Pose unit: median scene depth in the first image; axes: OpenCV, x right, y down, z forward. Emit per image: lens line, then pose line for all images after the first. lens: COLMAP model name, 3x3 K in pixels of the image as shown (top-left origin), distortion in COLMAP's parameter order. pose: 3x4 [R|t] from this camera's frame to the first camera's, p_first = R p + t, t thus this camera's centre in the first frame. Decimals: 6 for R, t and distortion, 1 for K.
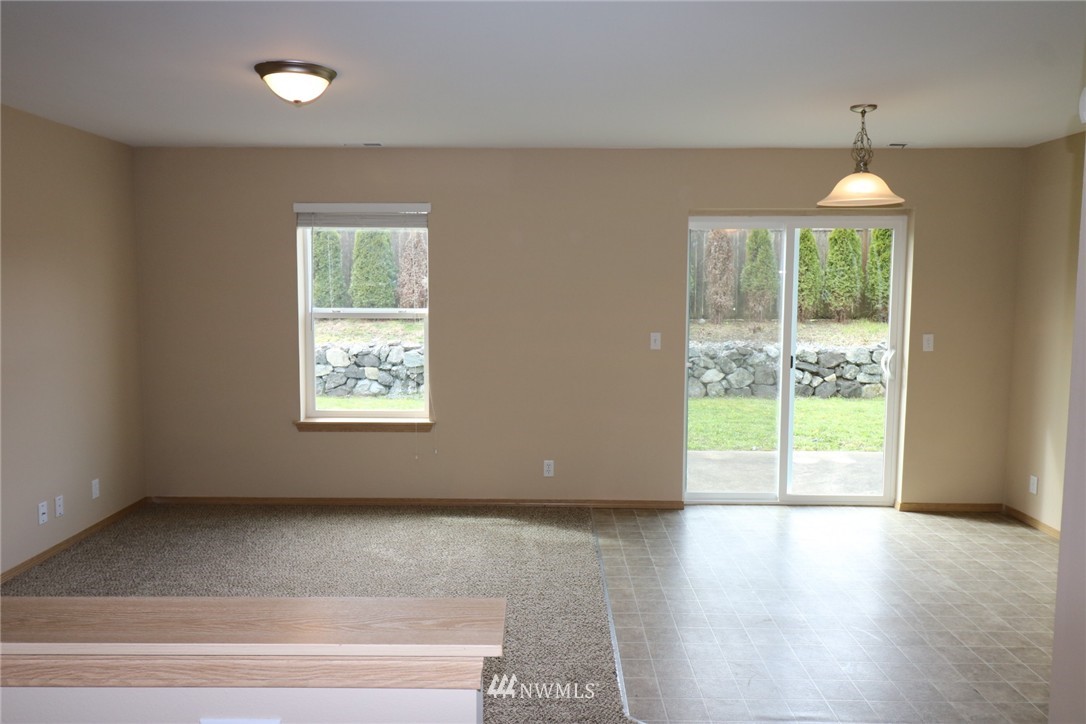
lens RADIAL K [[793.6, 0, 537.0], [0, 793.6, 349.6], [0, 0, 1]] dist [0.003449, 0.003482]
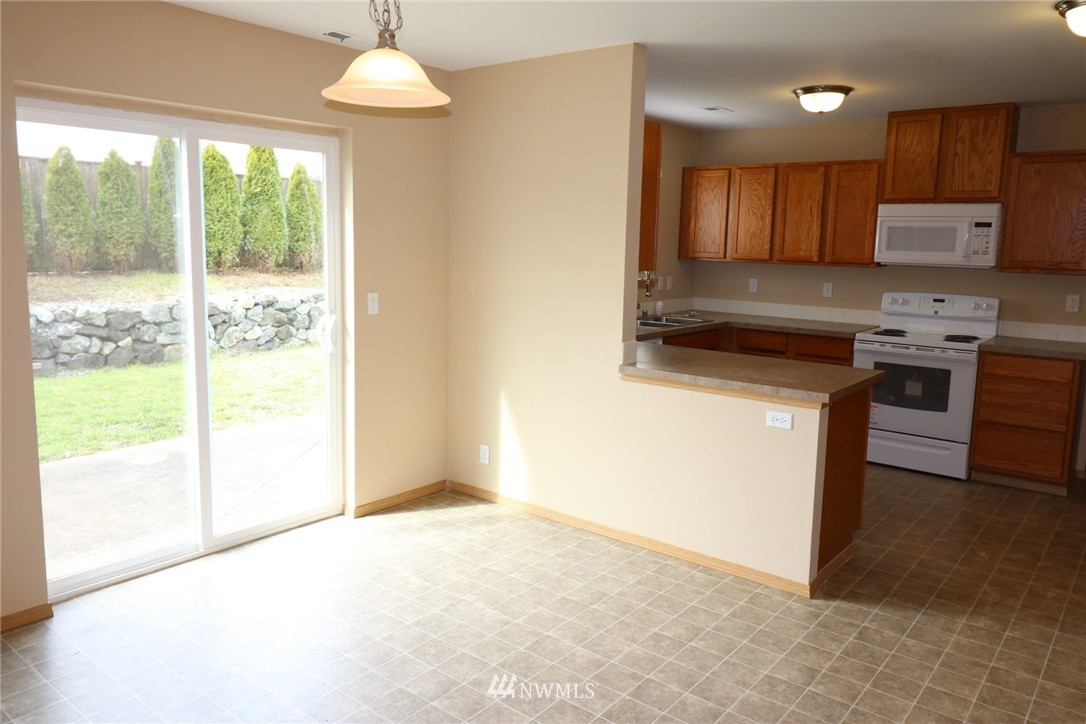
lens RADIAL K [[793.6, 0, 537.0], [0, 793.6, 349.6], [0, 0, 1]] dist [0.003449, 0.003482]
pose [[0.620749, -0.101214, 0.777449, -0.010305], [0.049897, 0.994722, 0.089661, -0.009747], [-0.782420, -0.016865, 0.622522, 0.145071]]
